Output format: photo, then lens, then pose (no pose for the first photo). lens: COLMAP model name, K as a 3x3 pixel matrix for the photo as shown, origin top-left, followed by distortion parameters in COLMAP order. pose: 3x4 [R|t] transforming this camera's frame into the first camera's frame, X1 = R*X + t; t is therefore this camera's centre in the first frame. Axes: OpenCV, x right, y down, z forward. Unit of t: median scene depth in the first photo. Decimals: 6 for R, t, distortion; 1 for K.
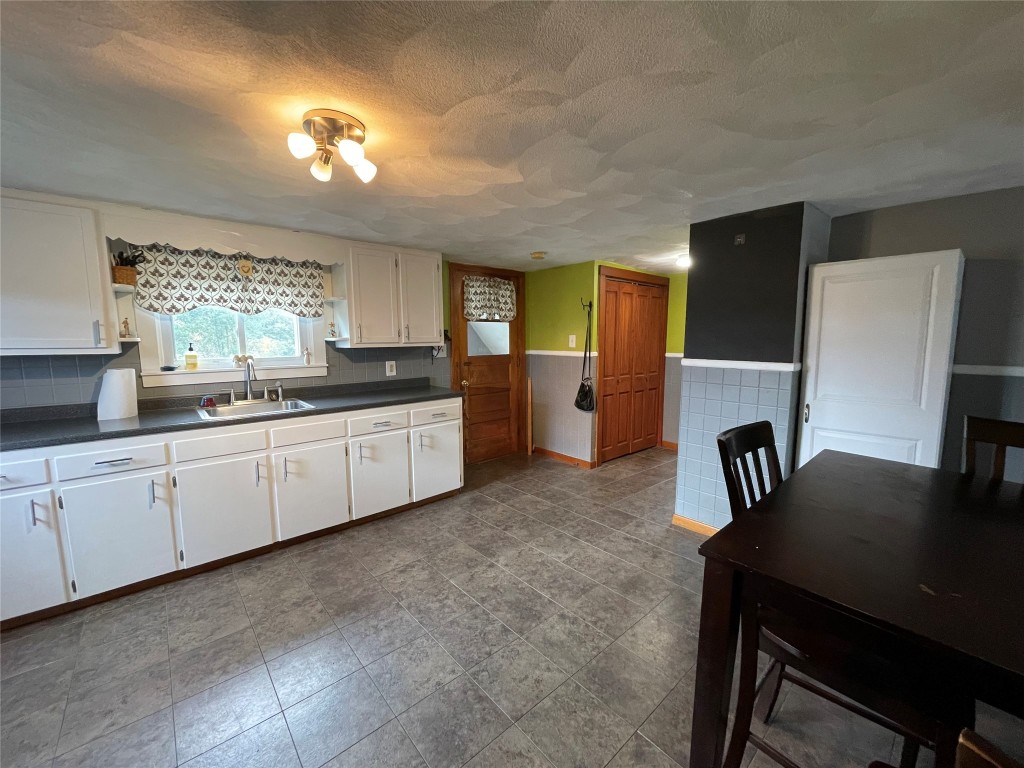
lens RADIAL K [[414.1, 0, 517.6], [0, 414.1, 382.0], [0, 0, 1]] dist [-0.000480, 0.000366]
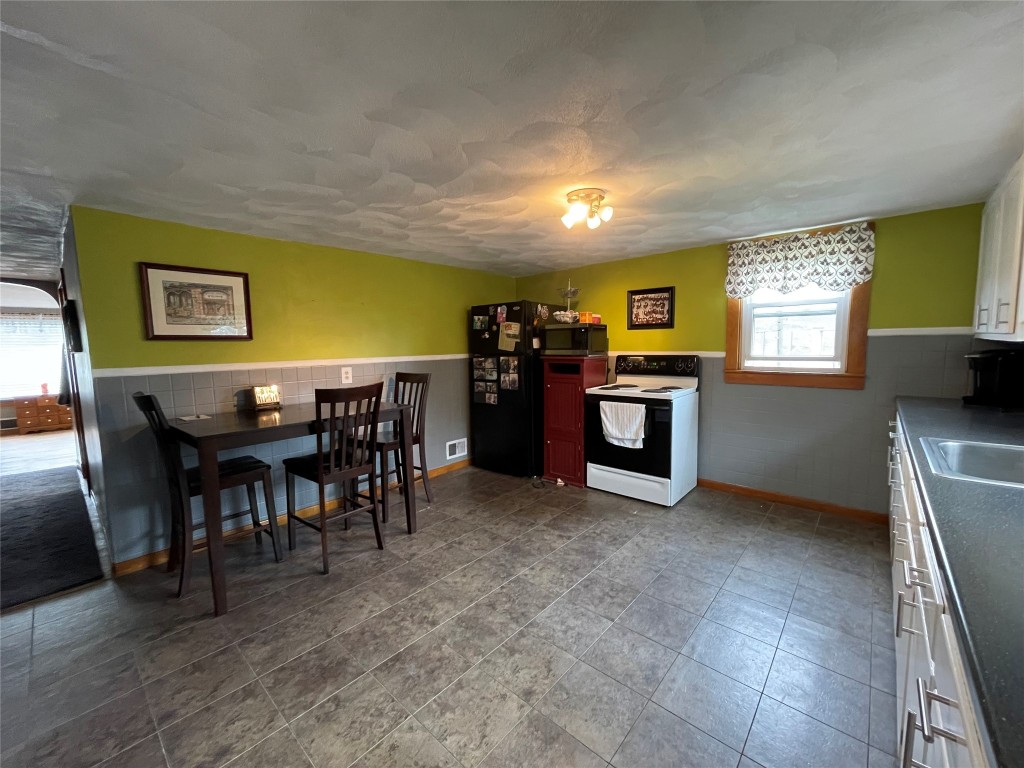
lens RADIAL K [[414.1, 0, 517.9], [0, 414.1, 382.5], [0, 0, 1]] dist [-0.000480, 0.000366]
pose [[-0.991941, 0.028248, -0.123514, 0.016832], [0.001673, 0.977667, 0.210156, -0.165646], [0.126692, 0.208255, -0.969834, 1.684333]]
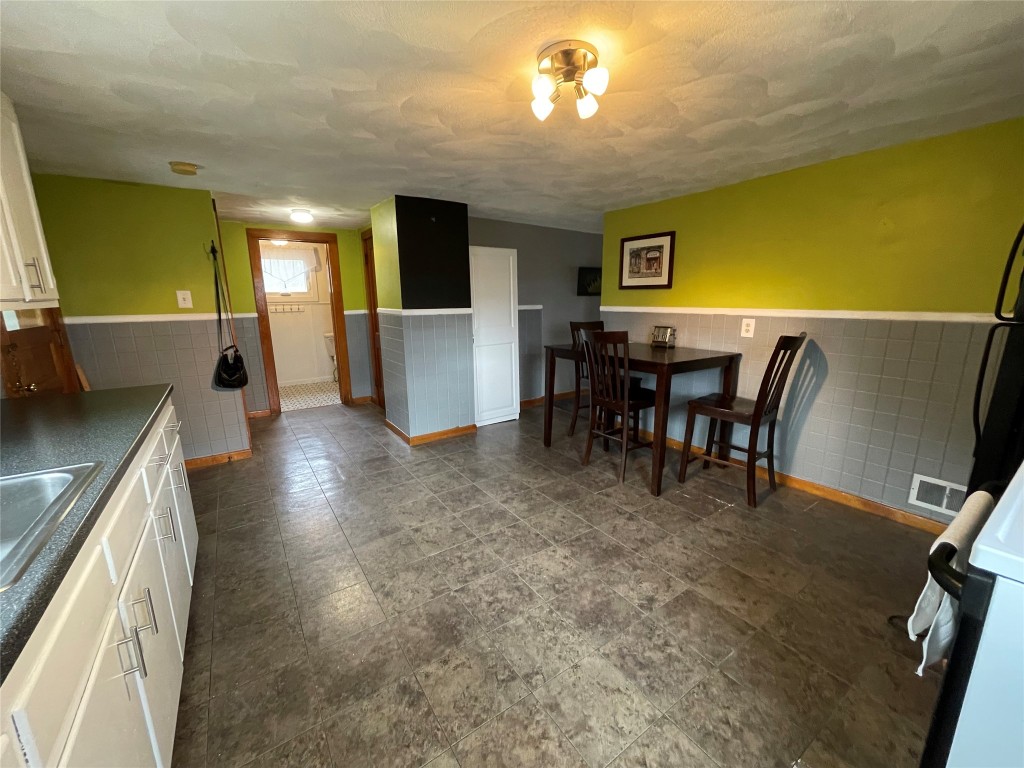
lens RADIAL K [[414.1, 0, 509.1], [0, 414.1, 384.0], [0, 0, 1]] dist [-0.000480, 0.000366]
pose [[0.136595, -0.207386, 0.968676, -0.997253], [0.123954, 0.973734, 0.190990, -0.046360], [-0.982841, 0.093983, 0.158714, 0.678601]]
